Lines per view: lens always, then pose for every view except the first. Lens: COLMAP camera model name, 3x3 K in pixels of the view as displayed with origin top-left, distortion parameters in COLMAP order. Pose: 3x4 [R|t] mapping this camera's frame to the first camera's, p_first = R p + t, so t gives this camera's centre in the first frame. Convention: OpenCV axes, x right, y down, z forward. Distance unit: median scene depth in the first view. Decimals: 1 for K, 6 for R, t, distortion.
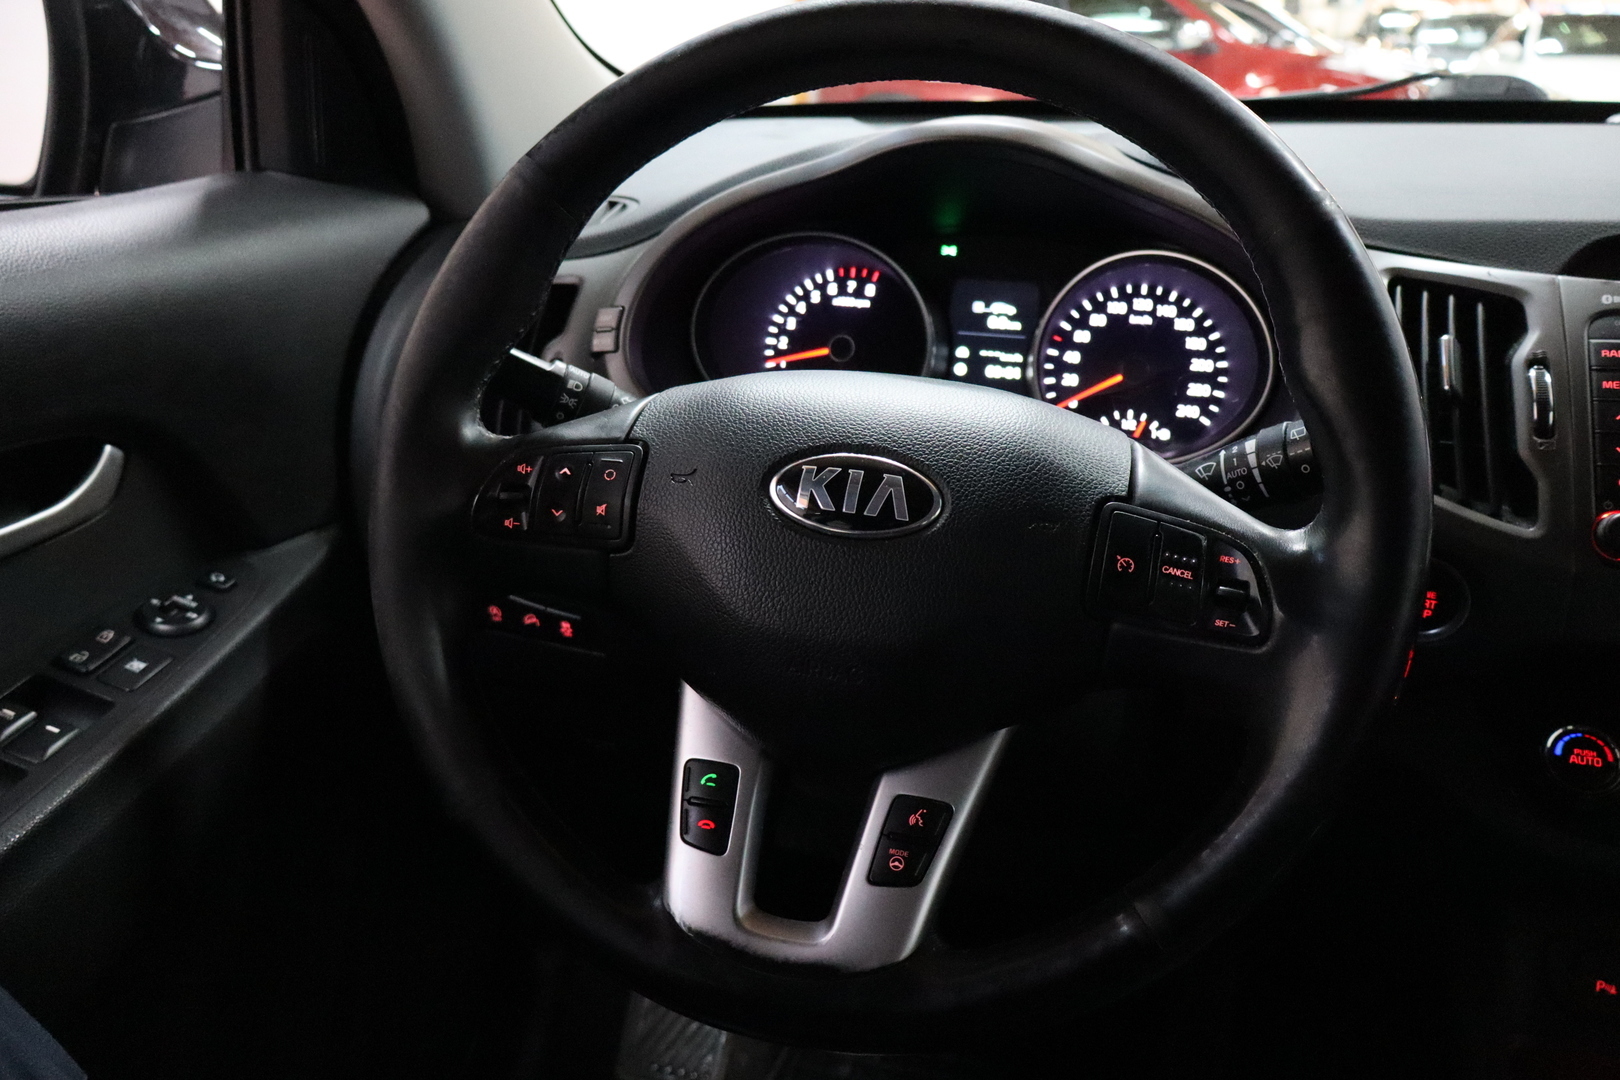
lens RADIAL K [[1372.9, 0, 810.0], [0, 1372.9, 540.0], [0, 0, 1]] dist [-0.002534, 0.009883]
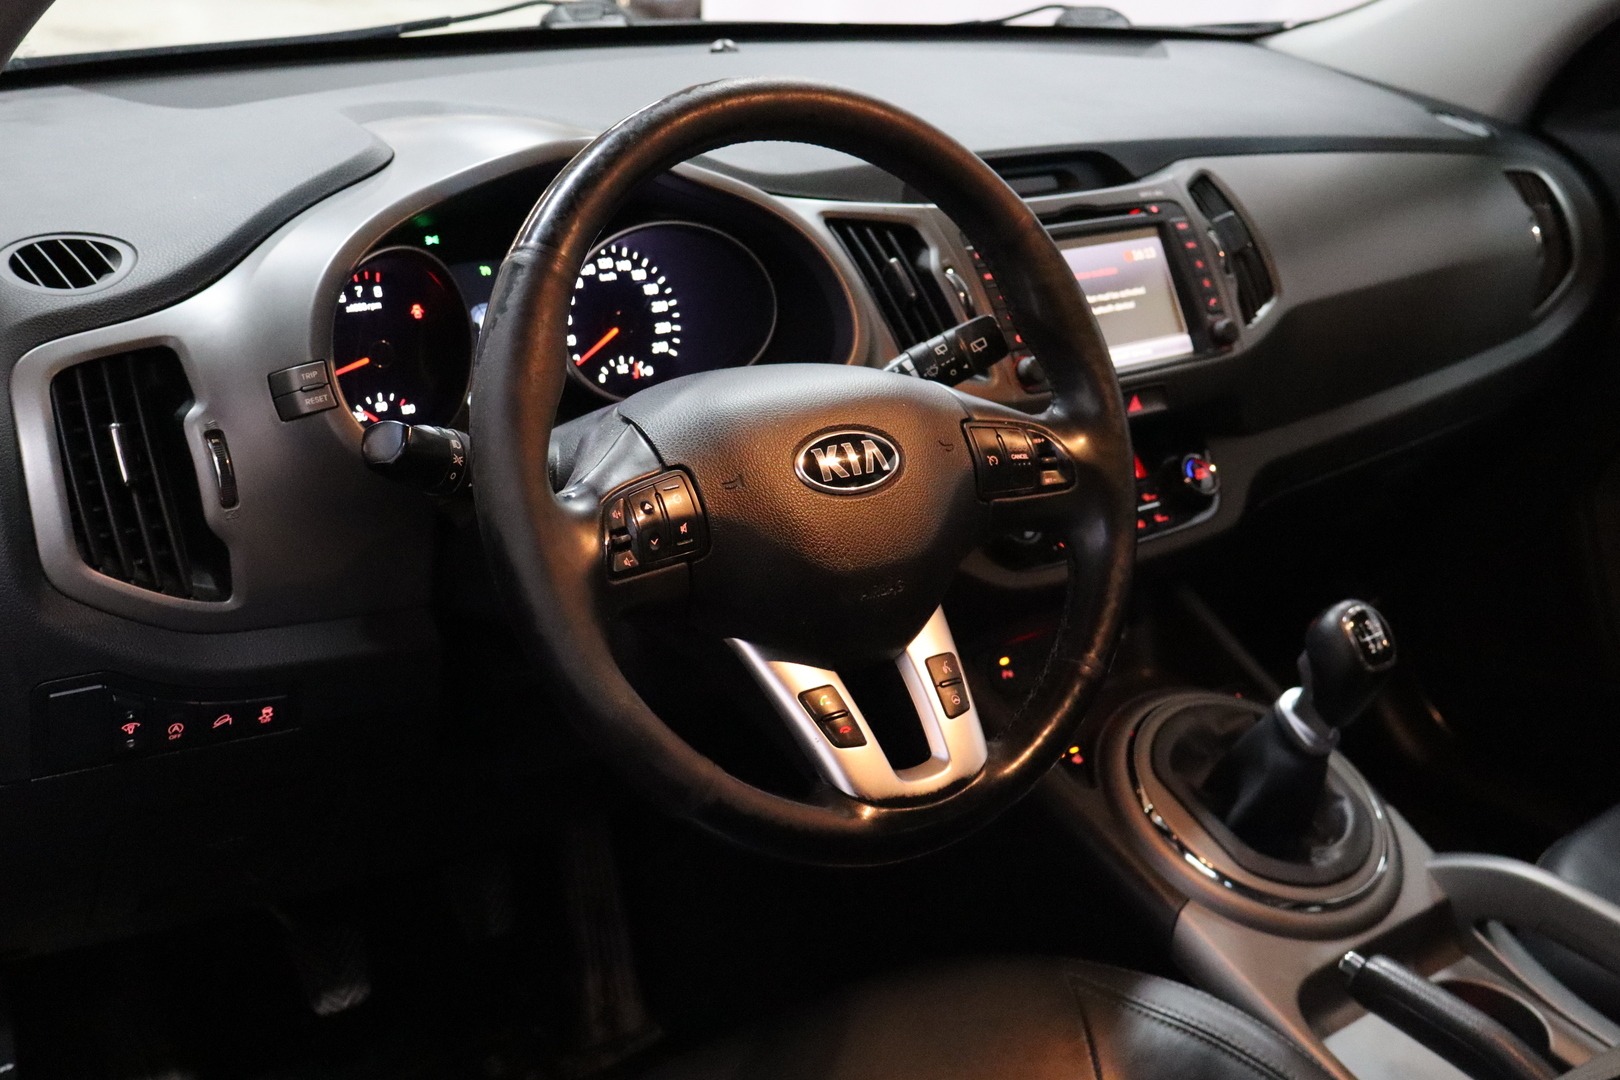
lens RADIAL K [[1739.7, 0, 810.0], [0, 1739.7, 540.0], [0, 0, 1]] dist [-0.013616, -0.014264]
pose [[0.589205, -0.283178, 0.756735, -1.026013], [0.230547, 0.956559, 0.178447, -0.215921], [-0.774394, 0.069322, 0.628895, -0.022158]]
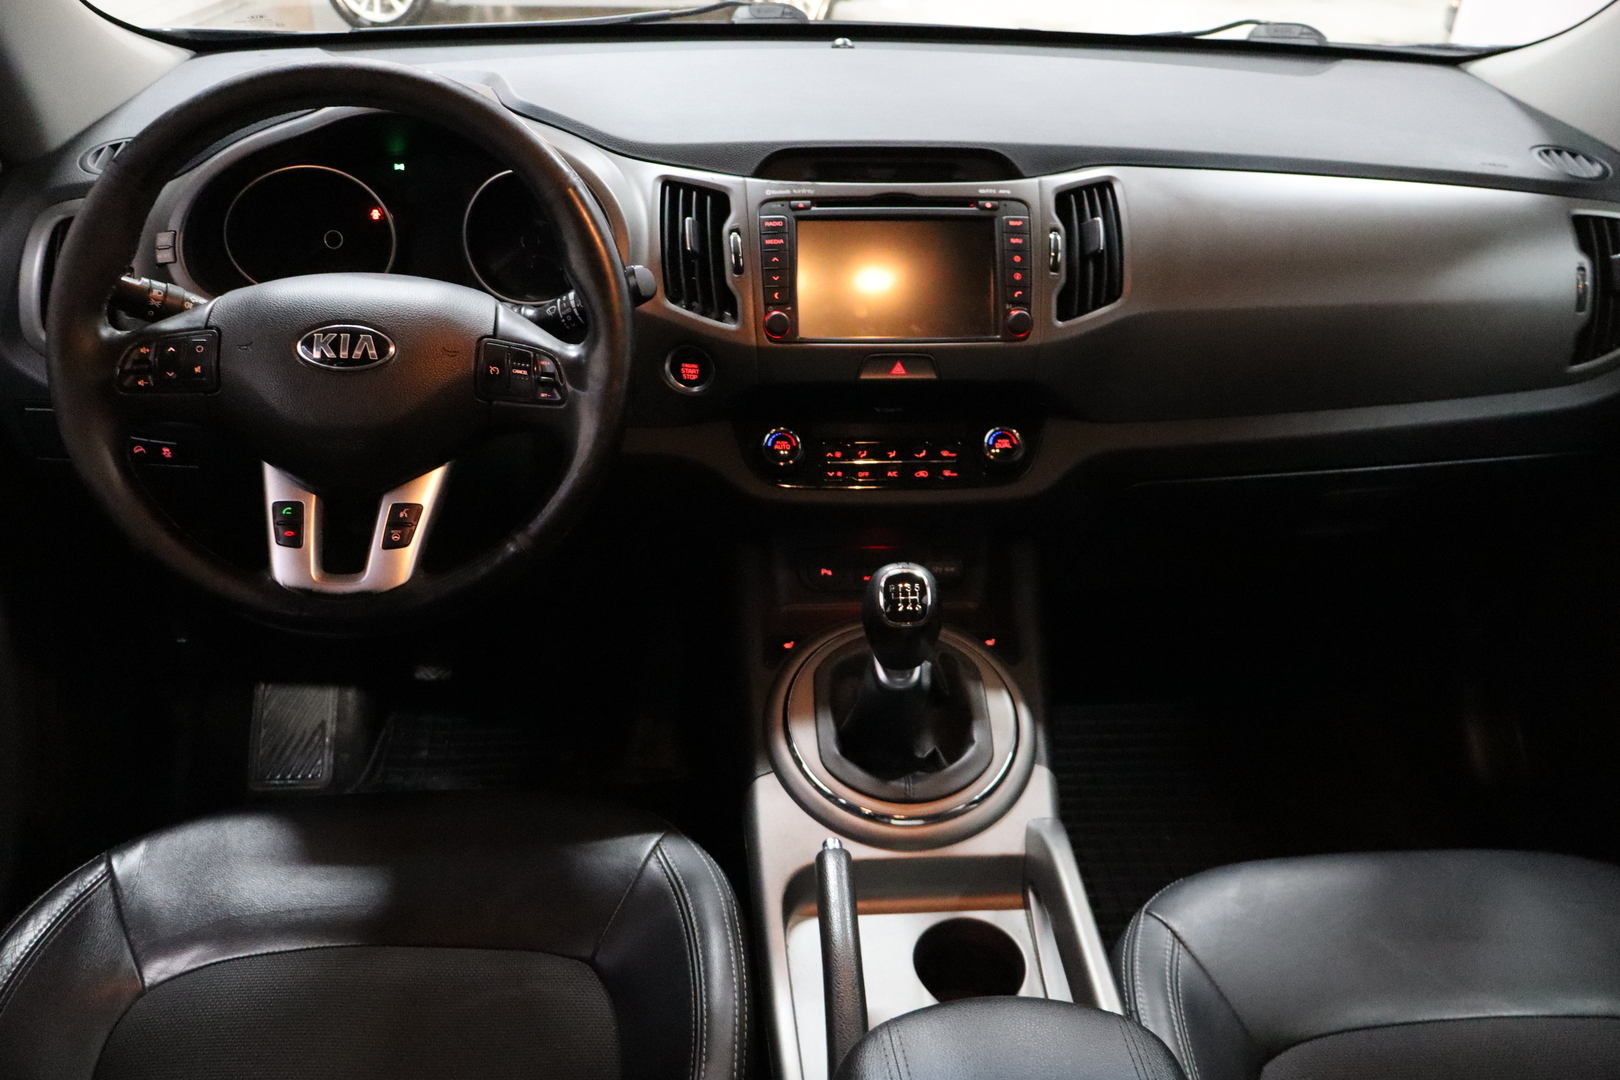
lens RADIAL K [[1351.2, 0, 810.0], [0, 1351.2, 540.0], [0, 0, 1]] dist [-0.023885, 0.008779]
pose [[0.942808, -0.146524, 0.299404, 0.033477], [0.100809, 0.981482, 0.162882, -0.009826], [-0.317726, -0.123384, 0.940121, -0.743693]]
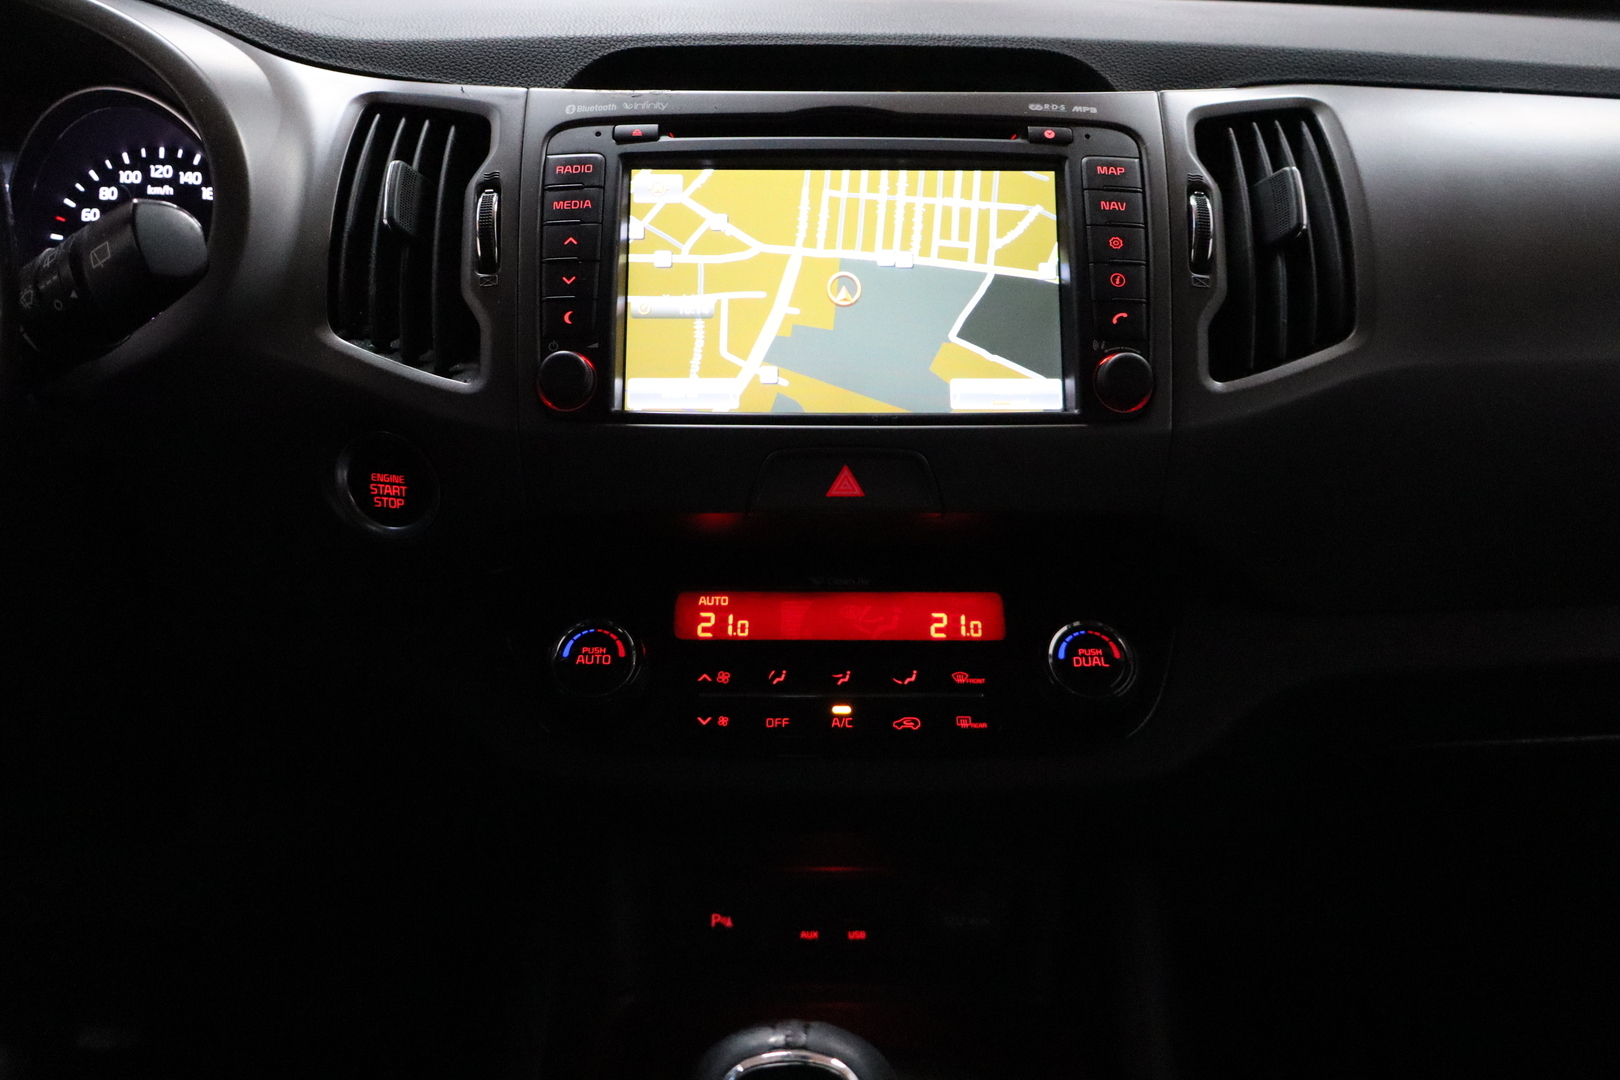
lens RADIAL K [[1372.9, 0, 810.0], [0, 1372.9, 540.0], [0, 0, 1]] dist [-0.002534, 0.009883]
pose [[0.959489, -0.093774, 0.265683, 0.473730], [0.095035, 0.995441, 0.008133, 0.093493], [-0.265234, 0.017446, 0.964026, 0.158398]]
